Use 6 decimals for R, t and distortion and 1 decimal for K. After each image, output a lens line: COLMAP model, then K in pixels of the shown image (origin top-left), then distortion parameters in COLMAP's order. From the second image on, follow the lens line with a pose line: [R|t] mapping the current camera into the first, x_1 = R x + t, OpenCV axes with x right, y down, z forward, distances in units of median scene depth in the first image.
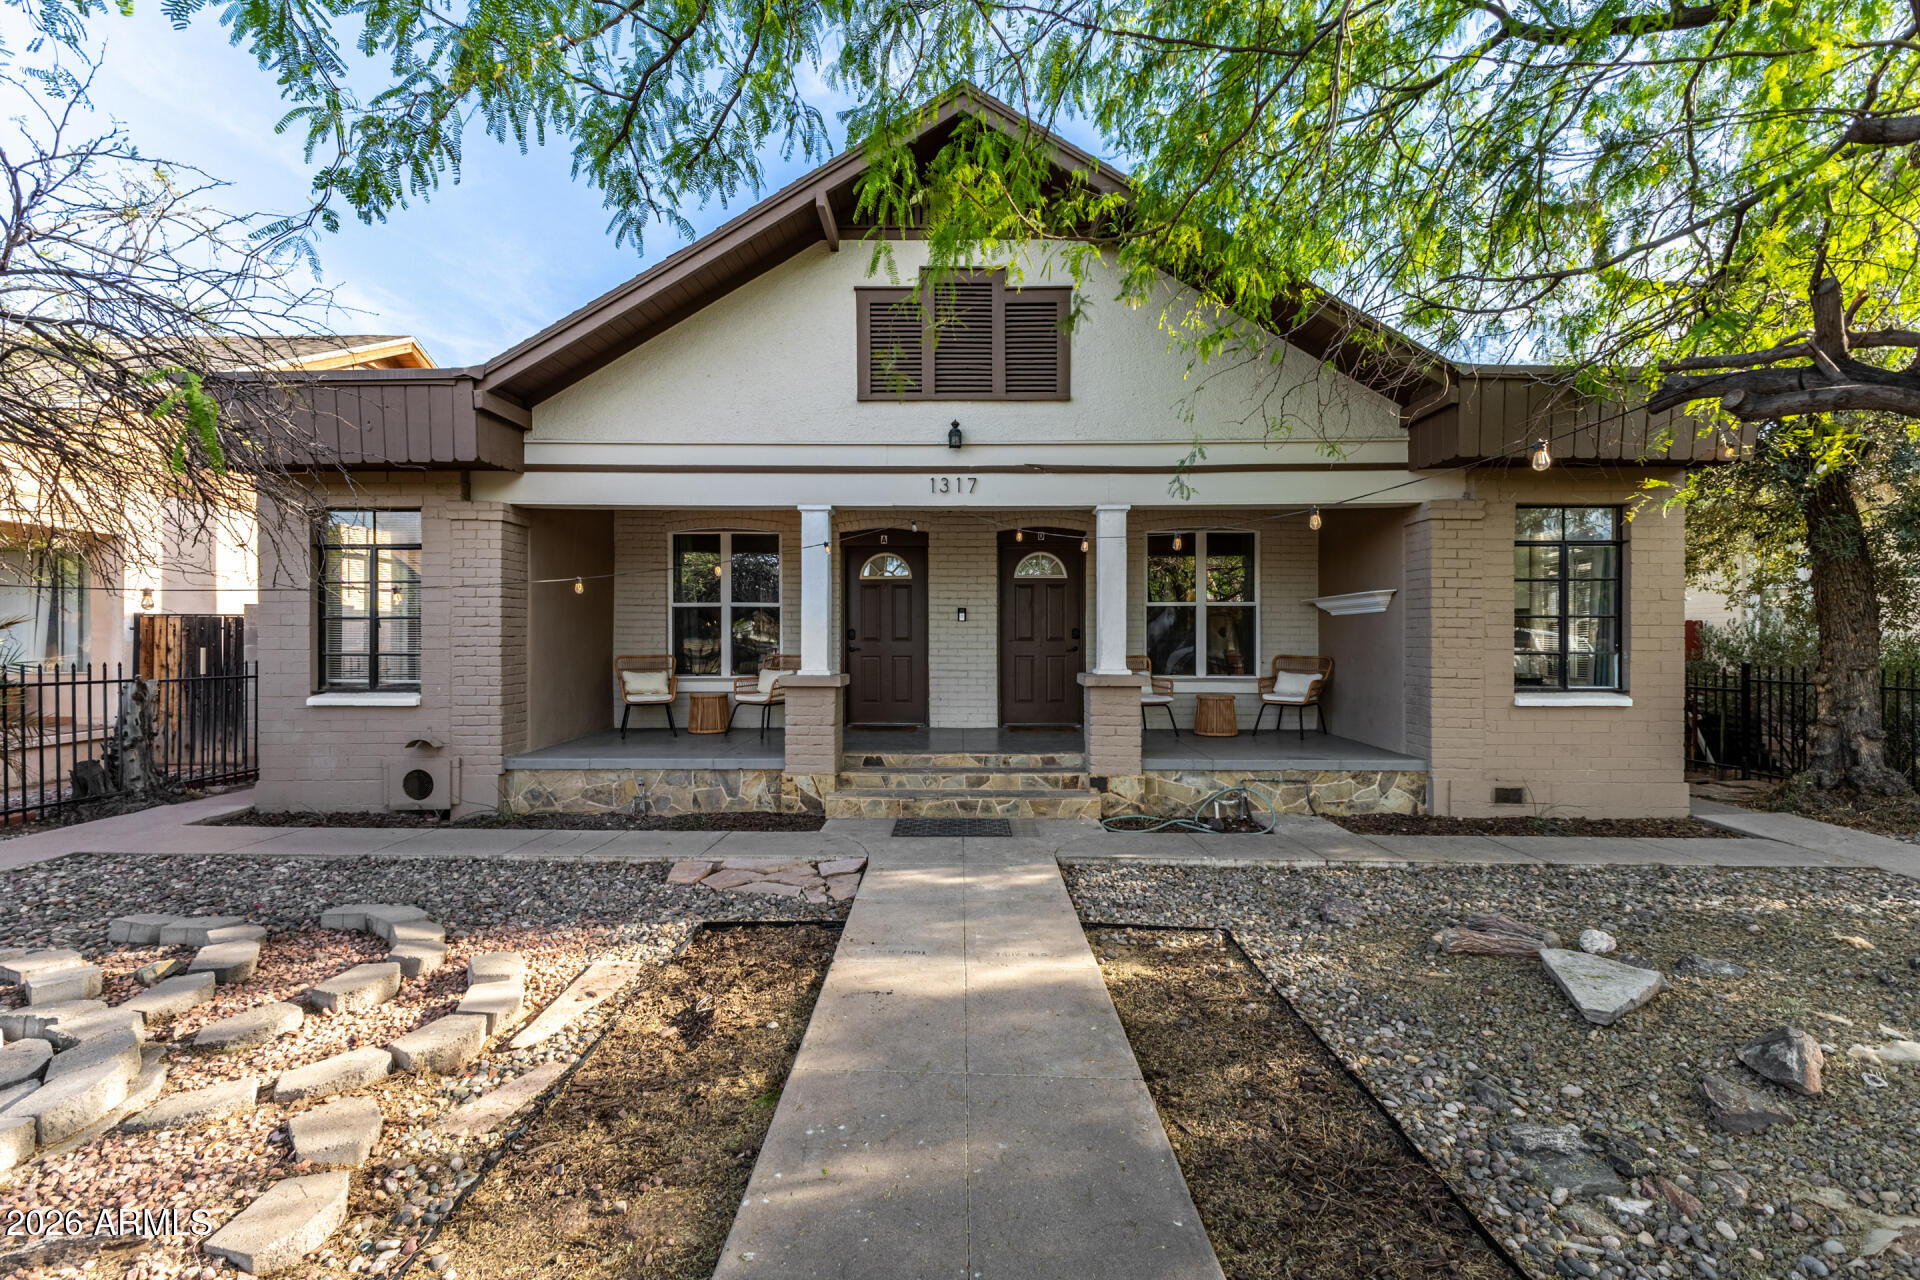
lens RADIAL K [[828.1, 0, 960.0], [0, 828.1, 640.0], [0, 0, 1]] dist [0.002369, 0.000110]
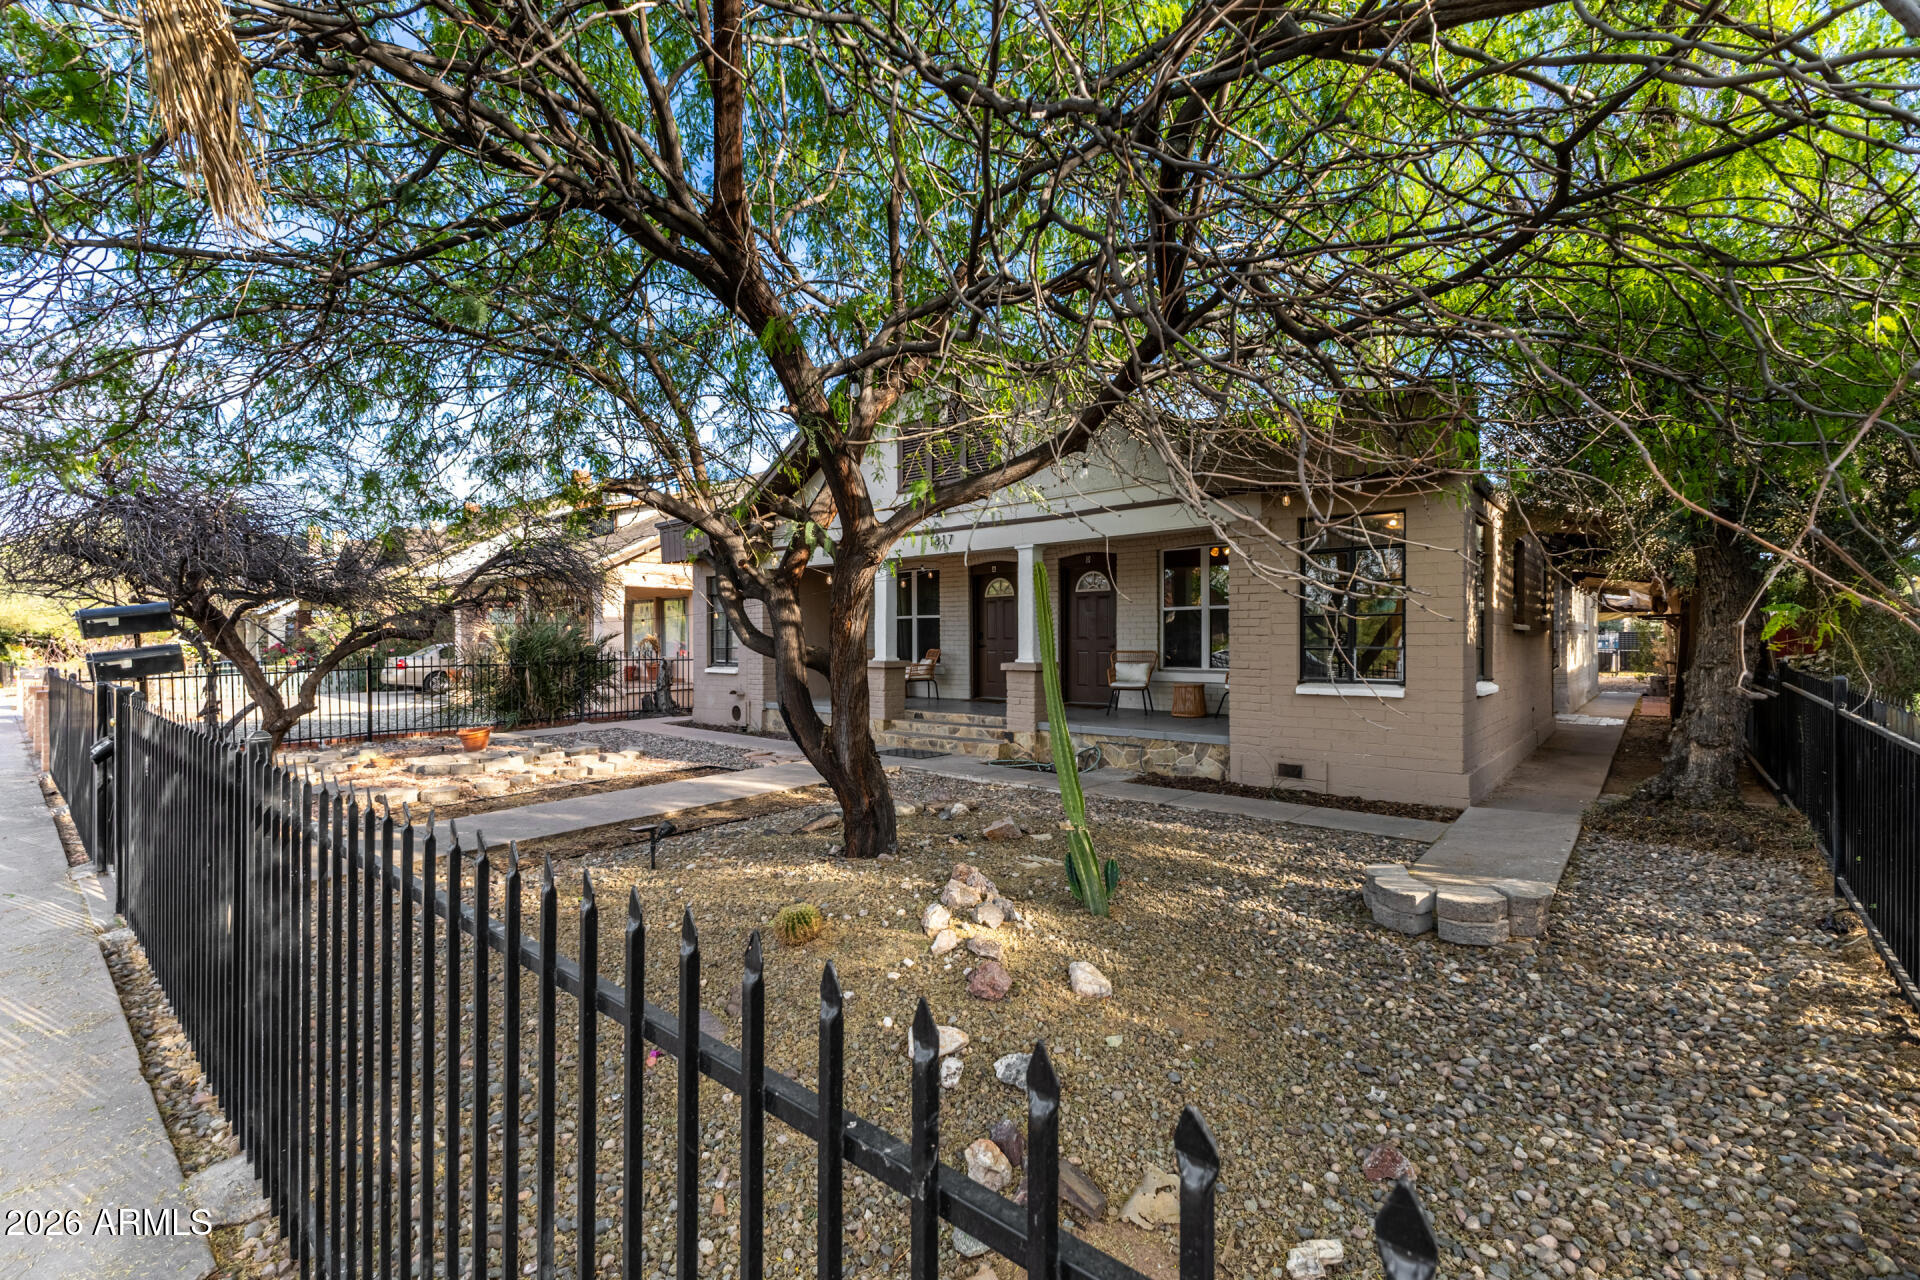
lens RADIAL K [[827.9, 0, 960.0], [0, 827.9, 640.0], [0, 0, 1]] dist [-0.007170, -0.000016]
pose [[0.766487, -0.004664, -0.642243, 1.028643], [0.003705, 0.999989, -0.002840, 0.006201], [0.642250, -0.000203, 0.766495, -0.177815]]
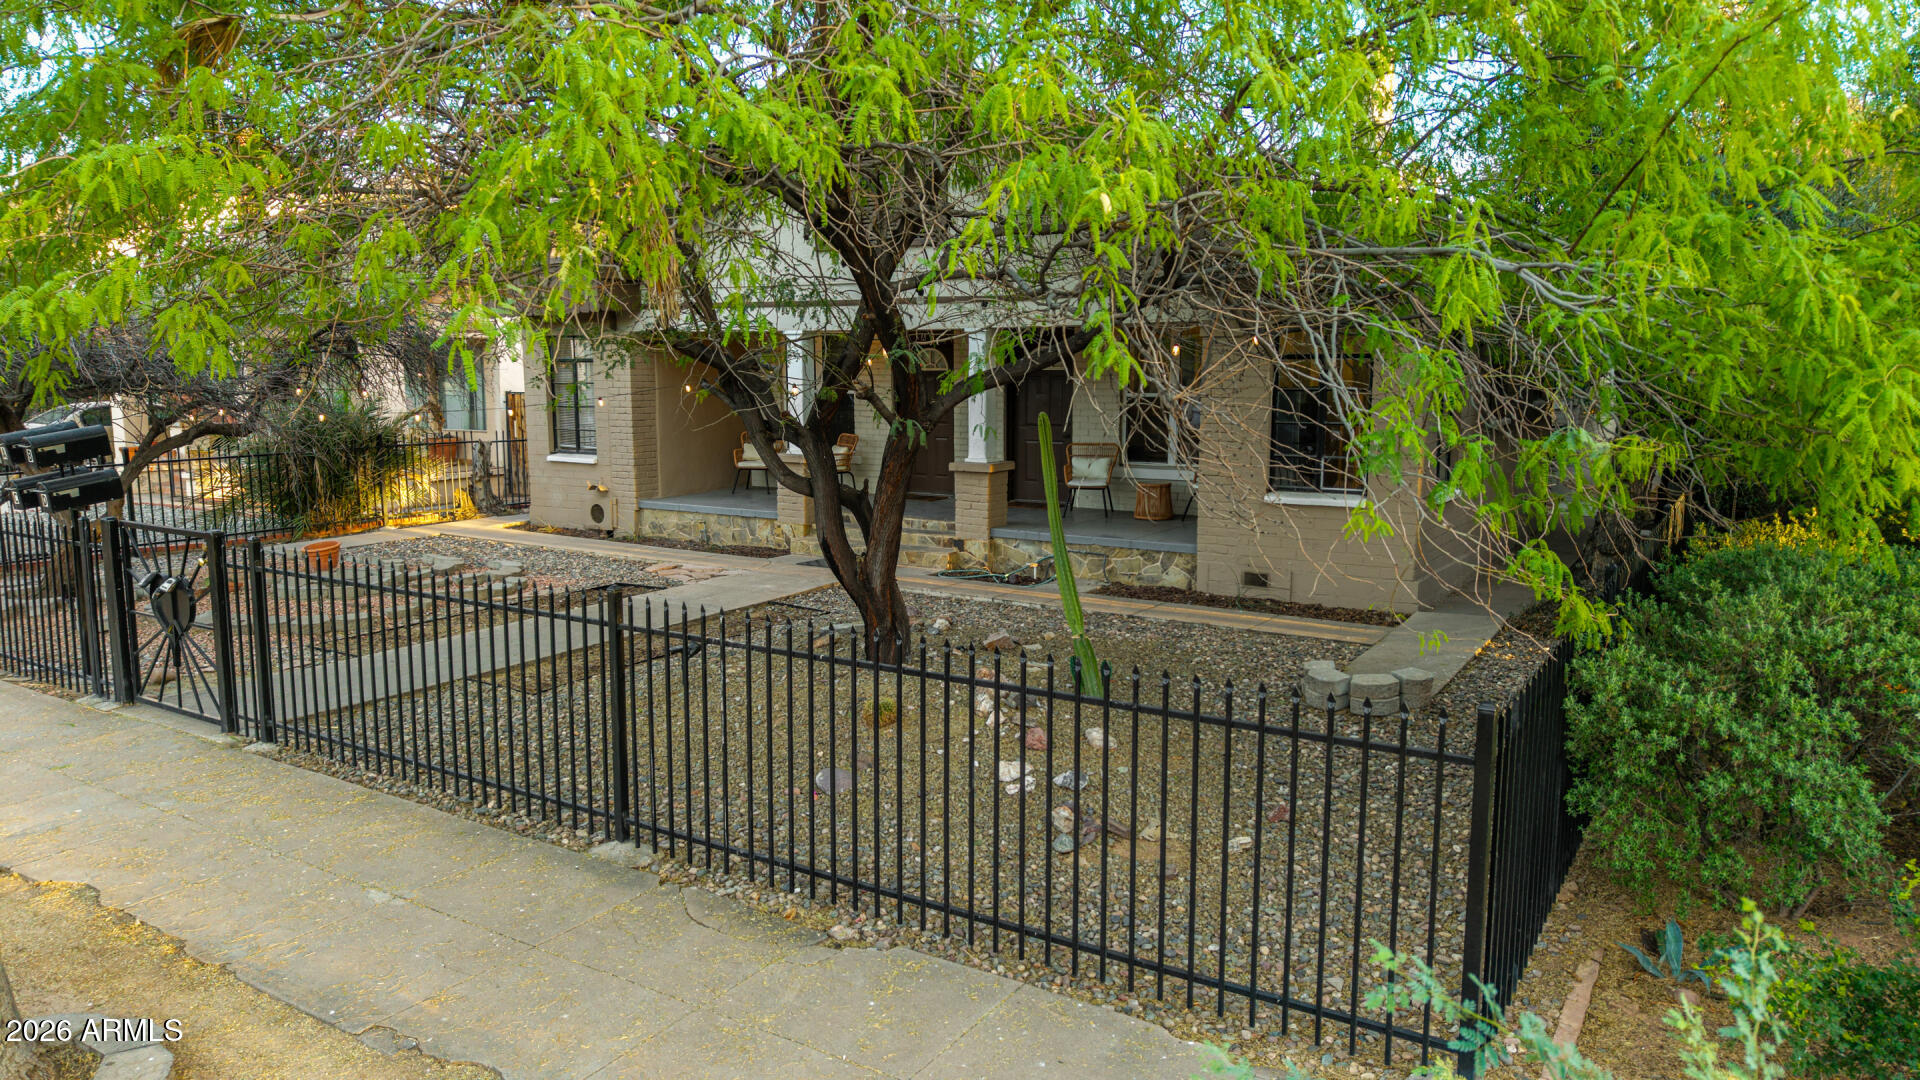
lens RADIAL K [[1287.8, 0, 958.6], [0, 1287.8, 548.9], [0, 0, 1]] dist [0.062333, -0.085456]
pose [[0.847256, 0.075545, -0.525785, 1.228432], [-0.002536, 0.990399, 0.138214, -0.101232], [0.531179, -0.115769, 0.839313, -0.711697]]
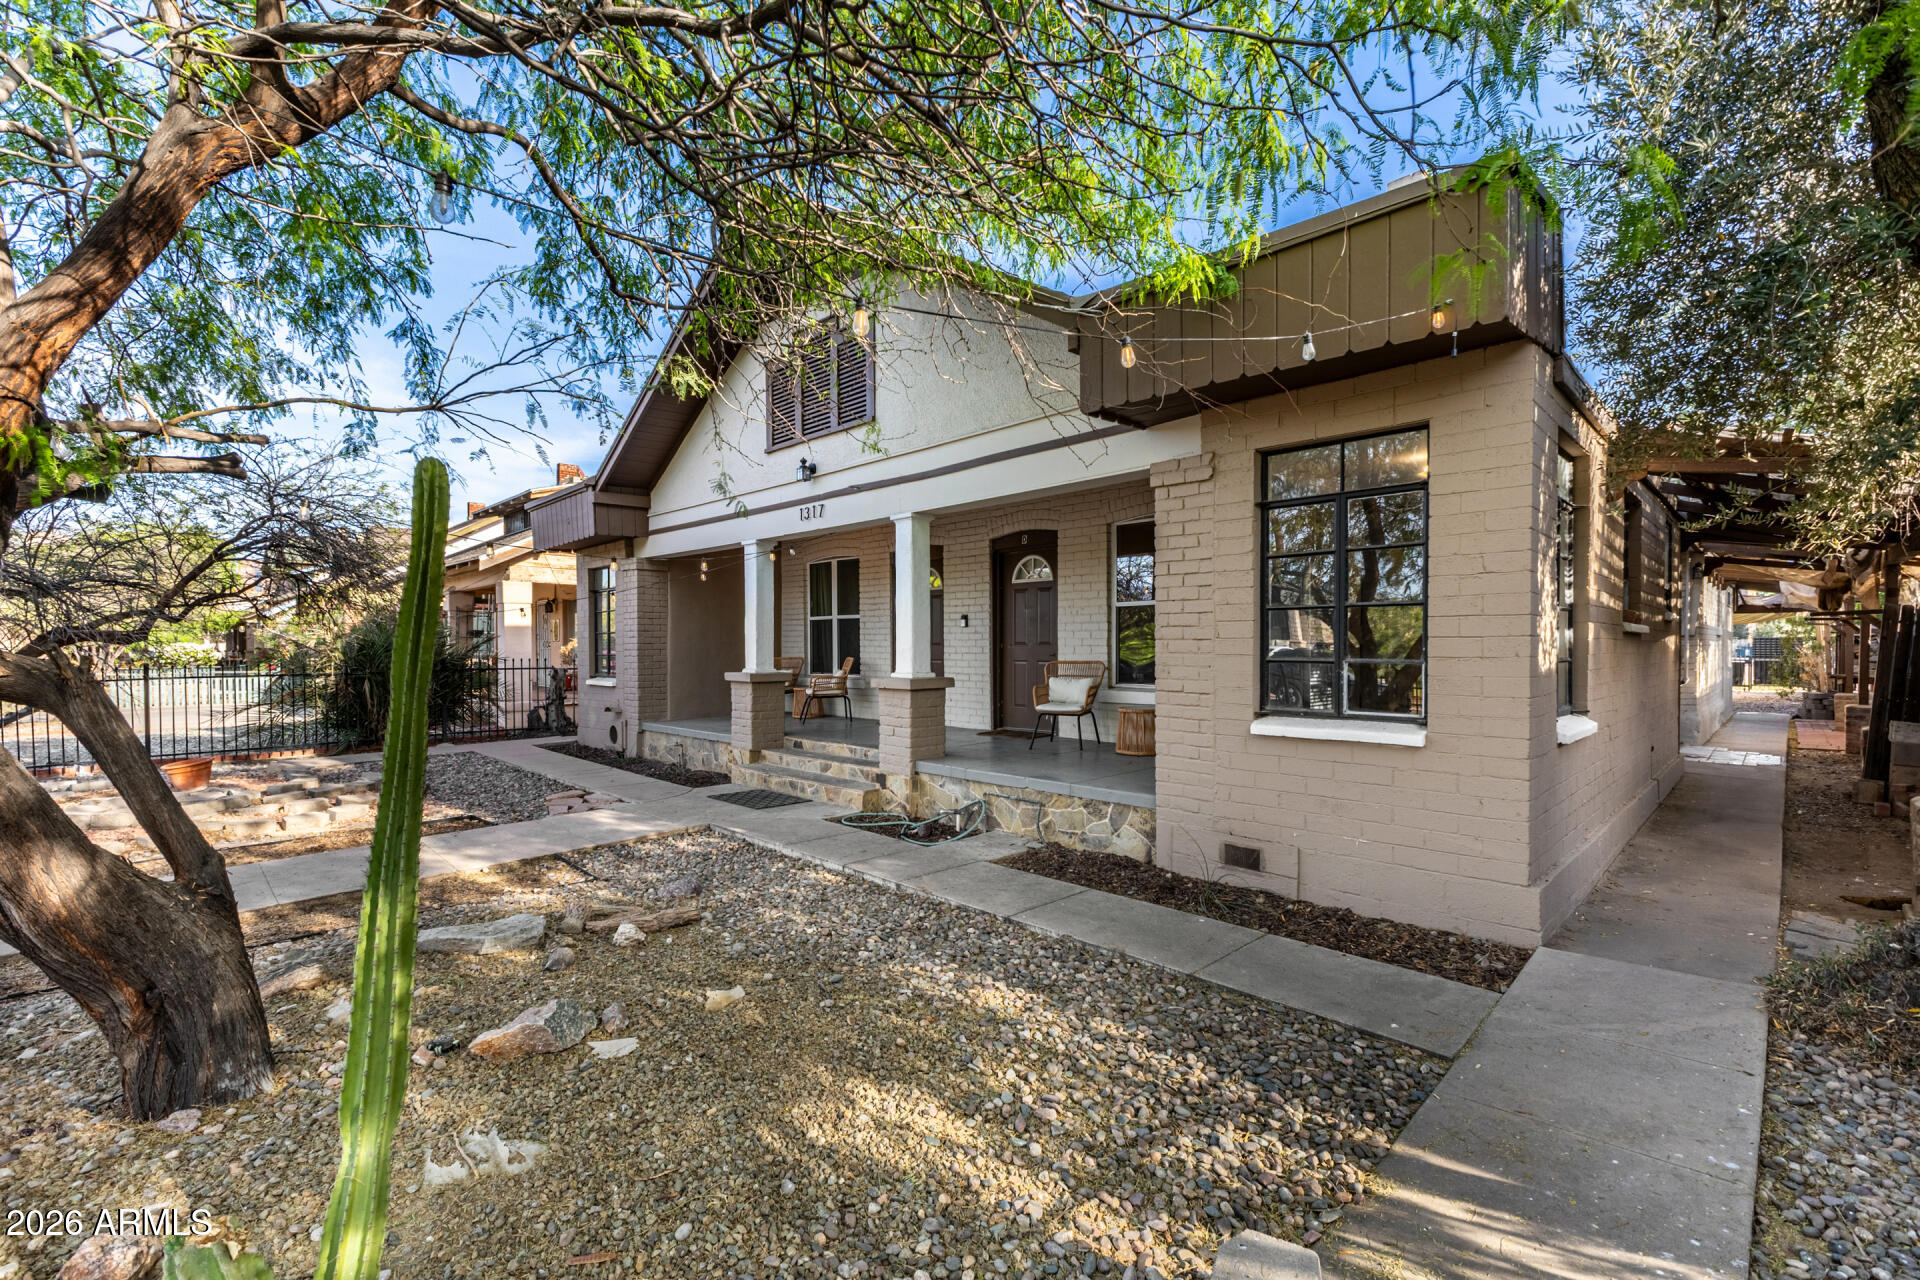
lens RADIAL K [[834.0, 0, 965.1], [0, 834.0, 652.5], [0, 0, 1]] dist [0.001505, 0.000117]
pose [[0.717640, 0.002577, -0.696409, 0.973168], [0.001485, 0.999985, 0.005230, 0.004993], [0.696412, -0.004787, 0.717626, 0.304902]]
